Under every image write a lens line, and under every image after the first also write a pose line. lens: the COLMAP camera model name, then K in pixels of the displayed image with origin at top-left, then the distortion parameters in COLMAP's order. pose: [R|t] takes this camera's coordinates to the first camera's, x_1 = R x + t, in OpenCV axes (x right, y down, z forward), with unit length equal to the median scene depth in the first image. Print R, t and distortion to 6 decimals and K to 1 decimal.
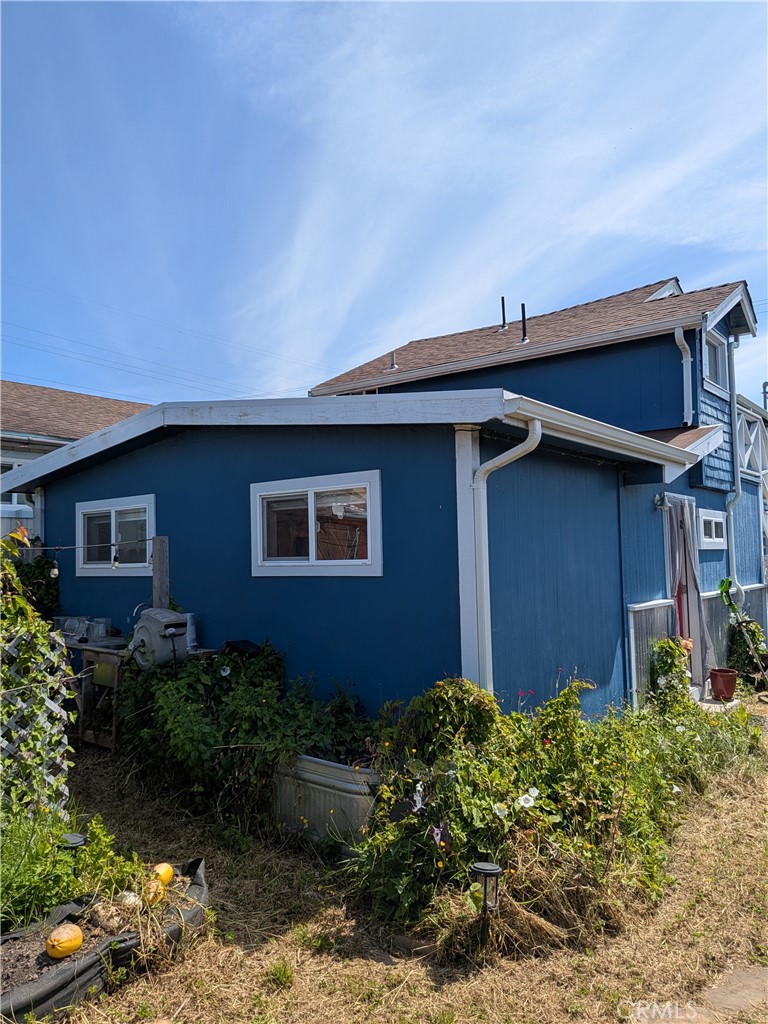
lens RADIAL K [[746.9, 0, 384.0], [0, 746.9, 512.0], [0, 0, 1]] dist [0.004064, -0.007224]
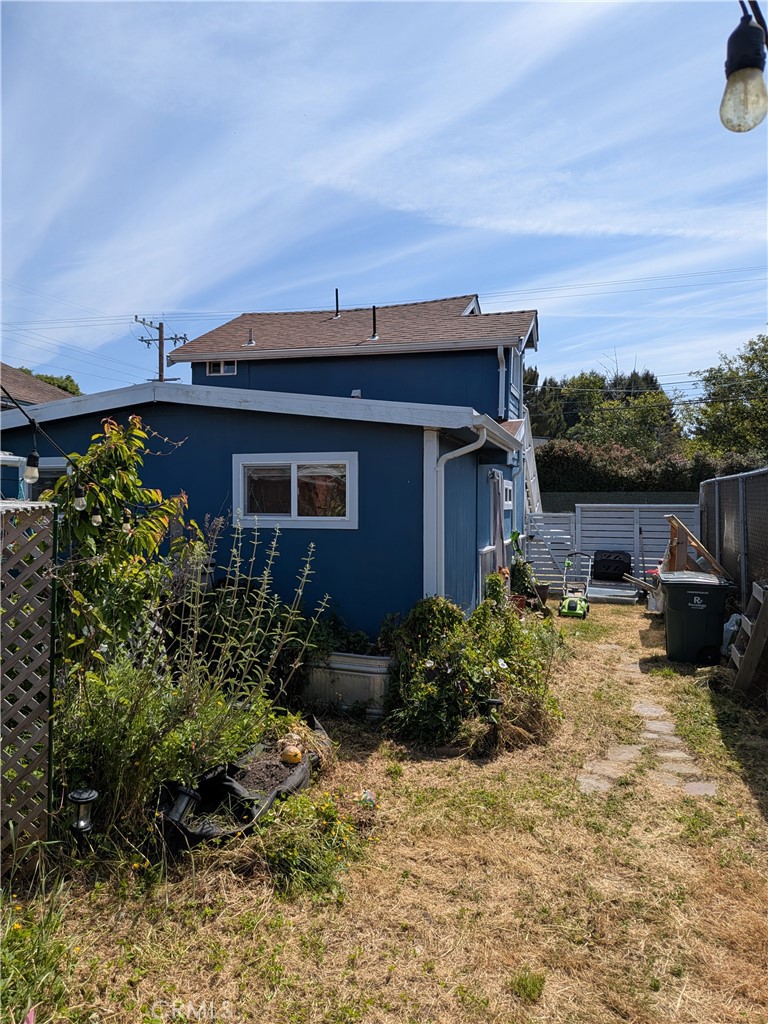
lens RADIAL K [[698.3, 0, 384.0], [0, 698.3, 512.0], [0, 0, 1]] dist [0.088662, -0.001183]
pose [[0.939726, 0.019894, 0.341350, -0.398066], [-0.043647, 0.997118, 0.062047, -0.029233], [-0.339132, -0.073206, 0.937886, -0.241118]]
